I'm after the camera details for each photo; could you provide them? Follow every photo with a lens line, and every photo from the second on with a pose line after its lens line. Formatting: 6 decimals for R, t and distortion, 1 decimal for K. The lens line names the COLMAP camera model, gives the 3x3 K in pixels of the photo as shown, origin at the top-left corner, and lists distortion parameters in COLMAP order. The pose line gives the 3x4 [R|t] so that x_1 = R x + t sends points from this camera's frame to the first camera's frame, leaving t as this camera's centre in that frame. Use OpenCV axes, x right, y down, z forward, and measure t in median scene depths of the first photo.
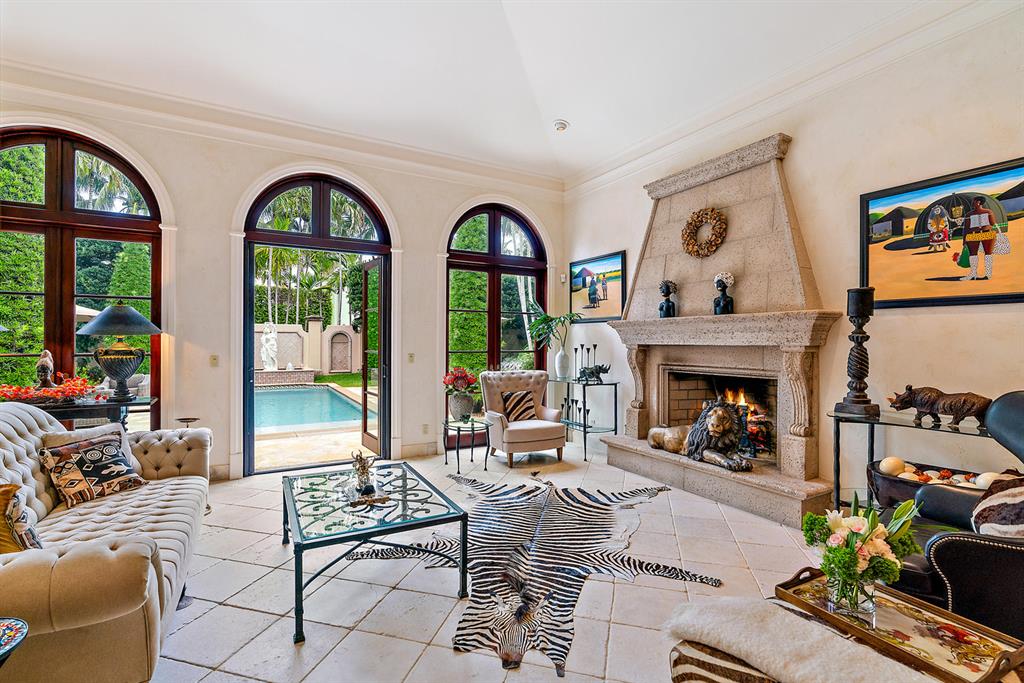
lens RADIAL K [[466.2, 0, 505.8], [0, 466.2, 331.6], [0, 0, 1]] dist [-0.012057, 0.006610]
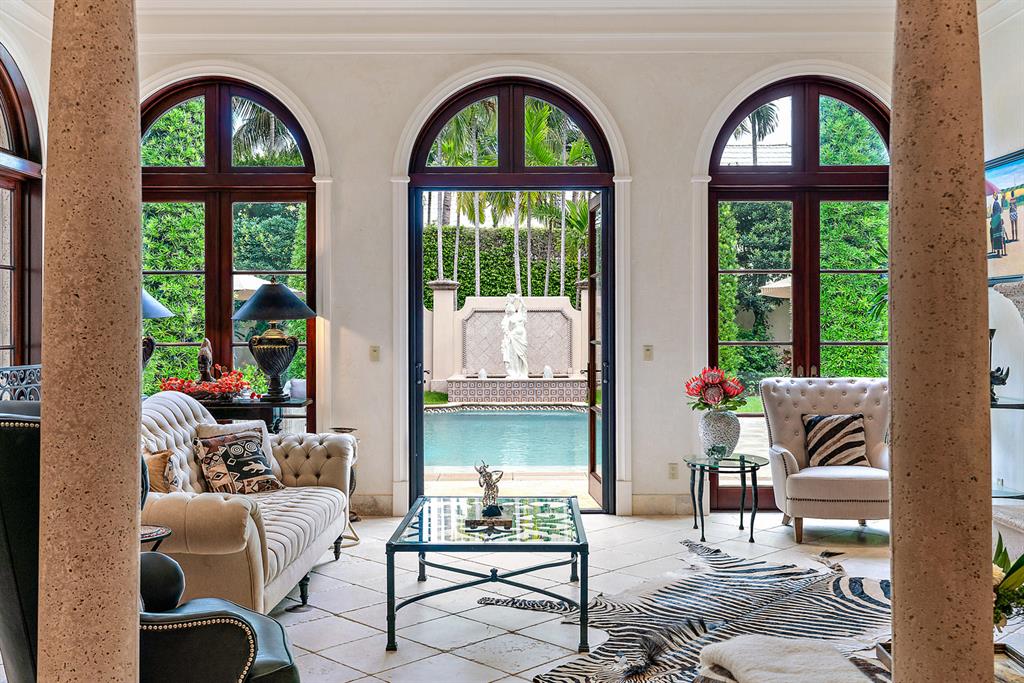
lens RADIAL K [[1016.5, 0, 512.8], [0, 1016.5, 279.2], [0, 0, 1]] dist [0.021414, 0.016189]
pose [[0.871218, -0.028852, -0.490048, 0.379161], [0.016451, 0.999427, -0.029596, -0.003775], [0.490621, 0.017723, 0.871193, -0.322538]]
